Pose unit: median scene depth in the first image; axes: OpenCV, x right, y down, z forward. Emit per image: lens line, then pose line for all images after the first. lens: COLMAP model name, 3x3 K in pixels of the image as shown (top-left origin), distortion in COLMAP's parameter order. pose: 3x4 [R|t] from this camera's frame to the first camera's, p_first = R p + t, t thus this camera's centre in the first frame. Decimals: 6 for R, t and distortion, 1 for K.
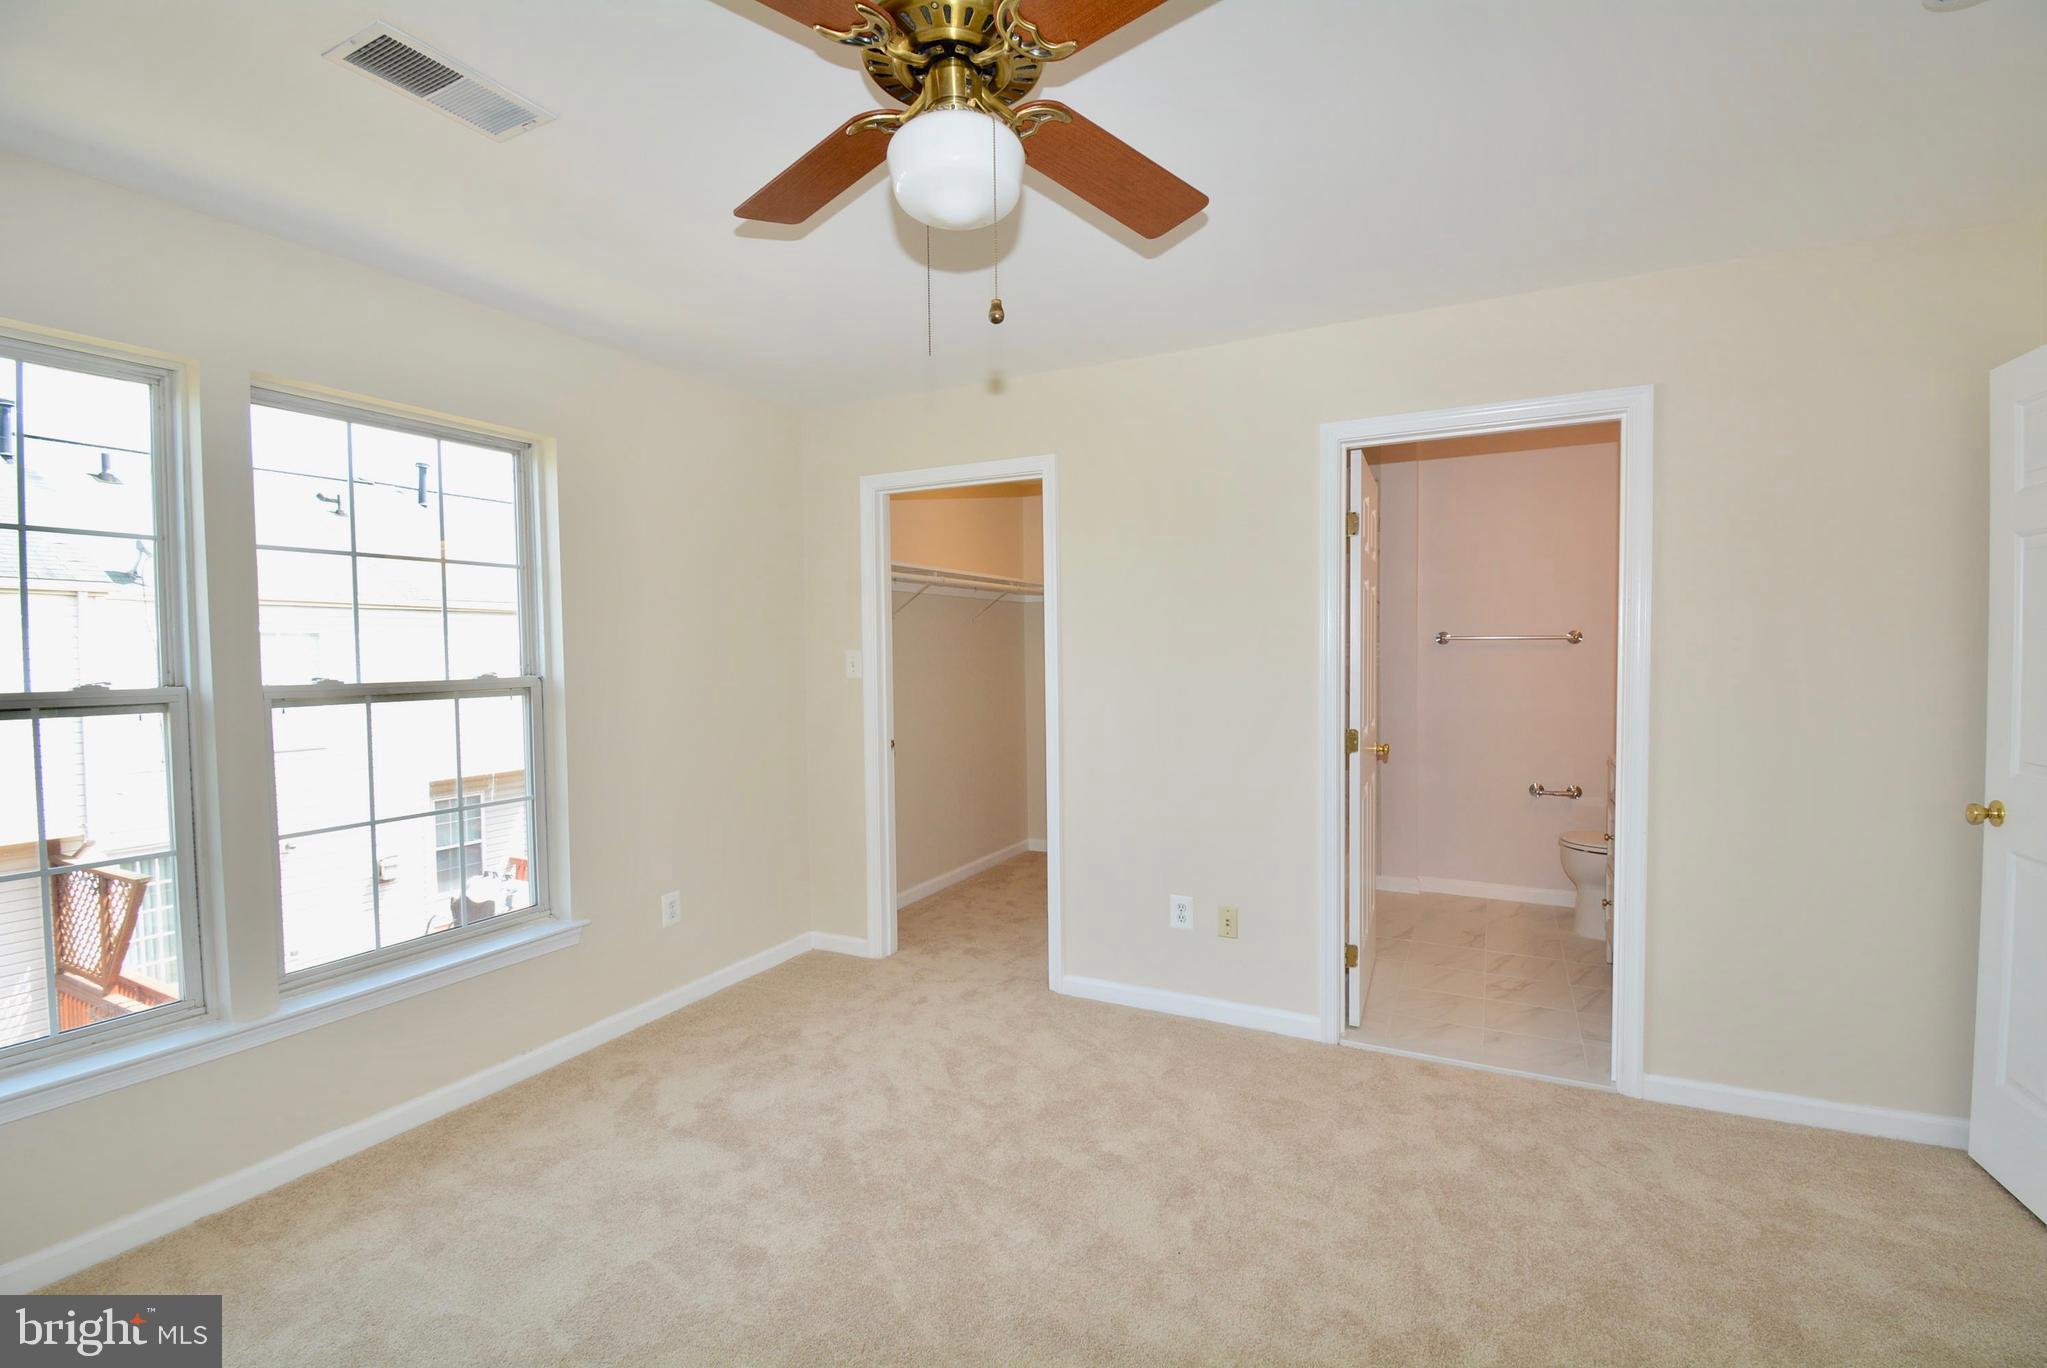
lens RADIAL K [[910.4, 0, 1035.9], [0, 910.4, 680.0], [0, 0, 1]] dist [0.018504, -0.024002]
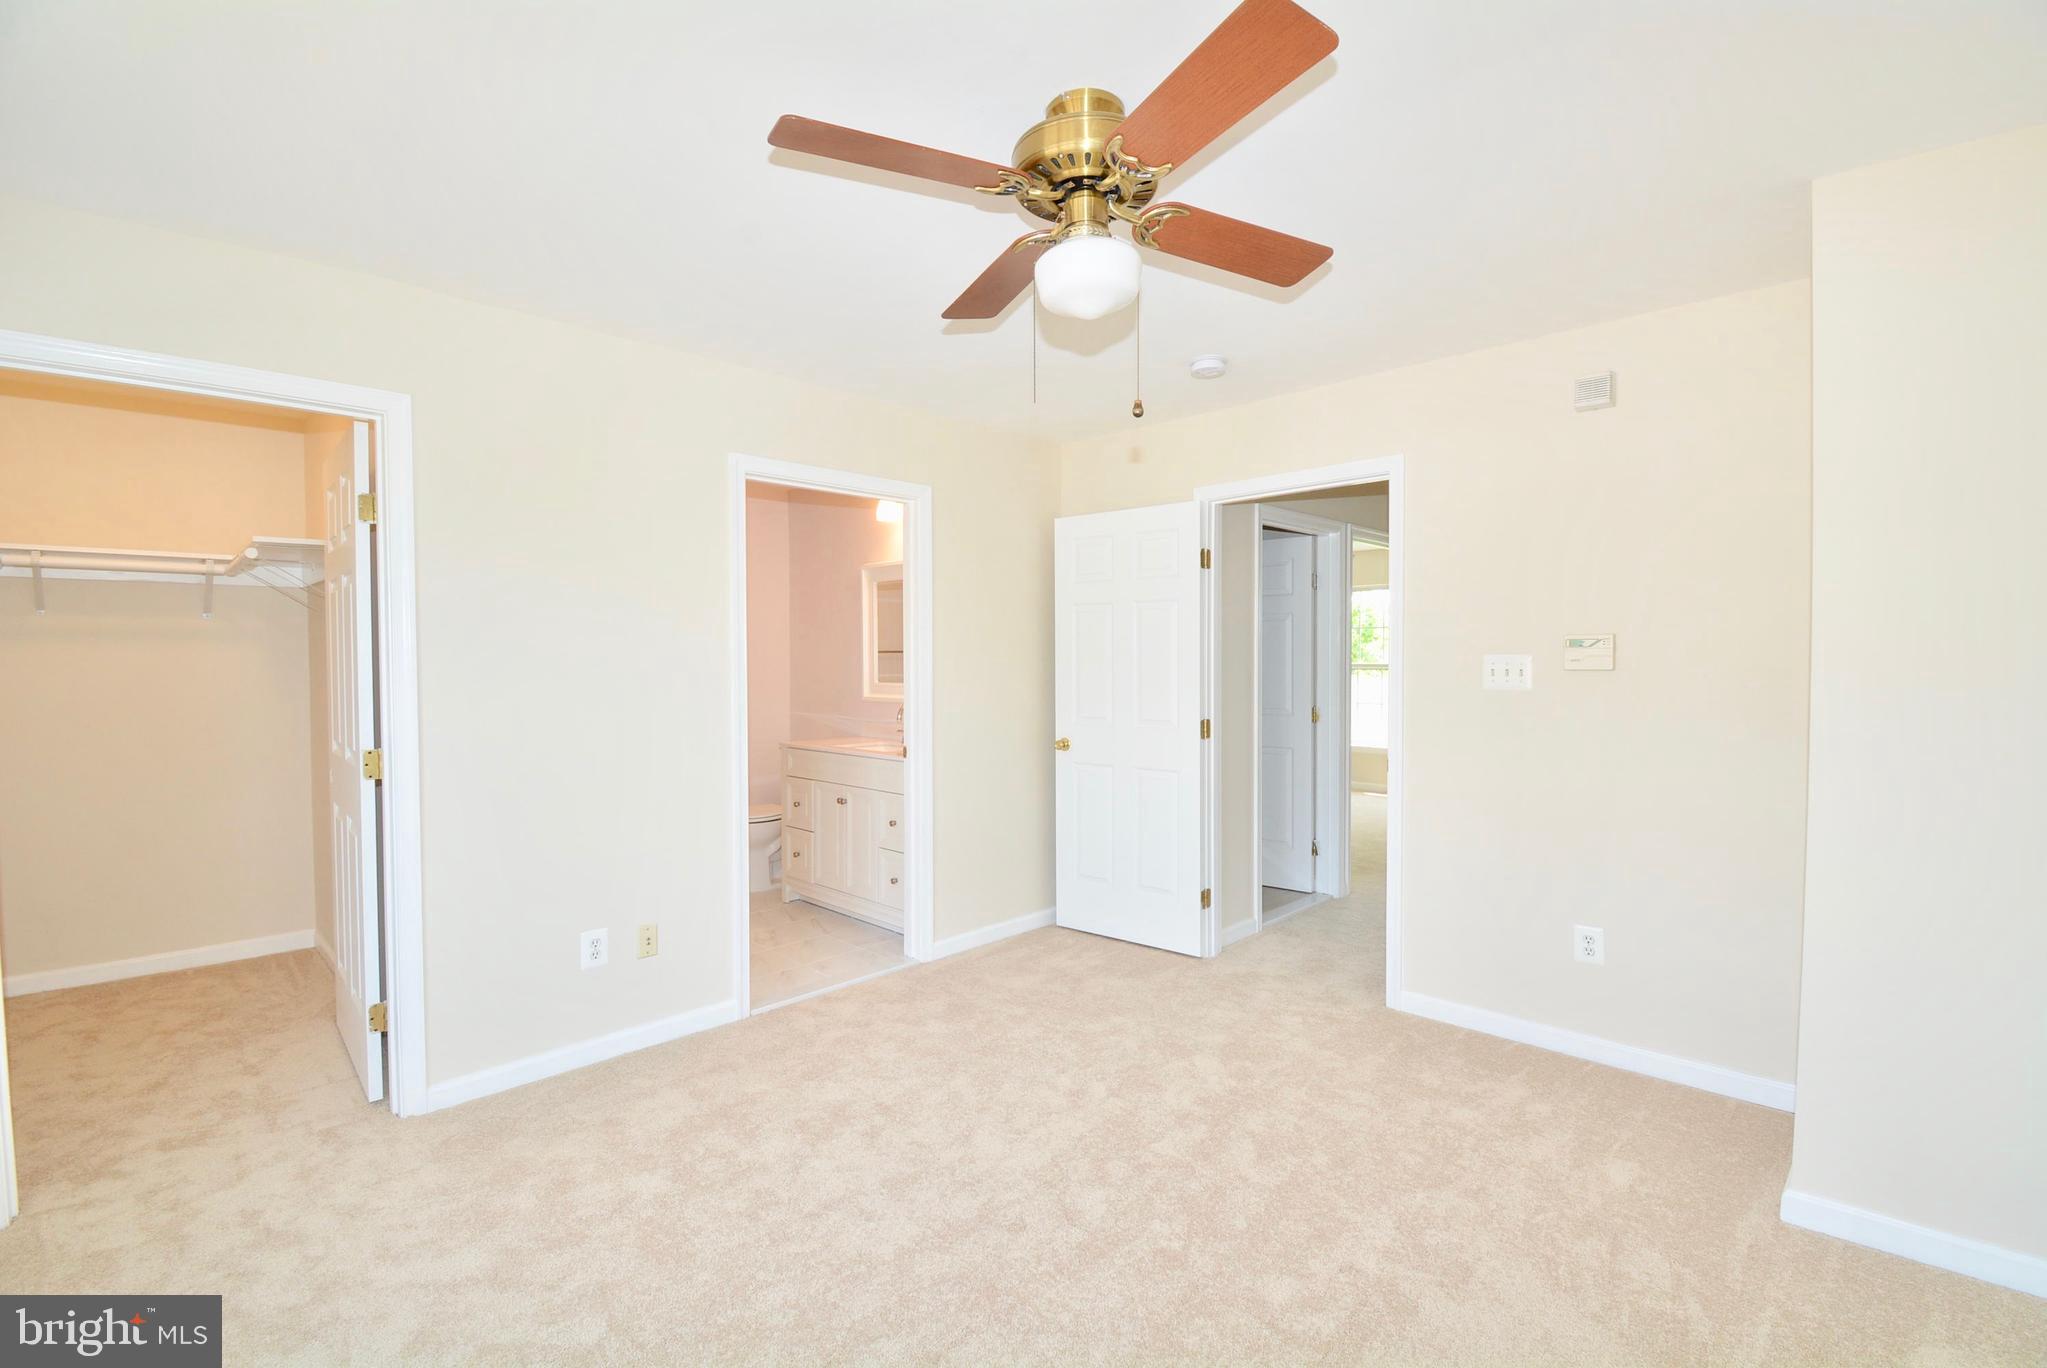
lens RADIAL K [[910.4, 0, 1035.9], [0, 910.4, 680.0], [0, 0, 1]] dist [0.018504, -0.024002]
pose [[0.292723, -0.010519, 0.956139, -0.693828], [0.027968, 0.999606, 0.002435, -0.001588], [-0.955788, 0.026028, 0.292902, 0.371970]]
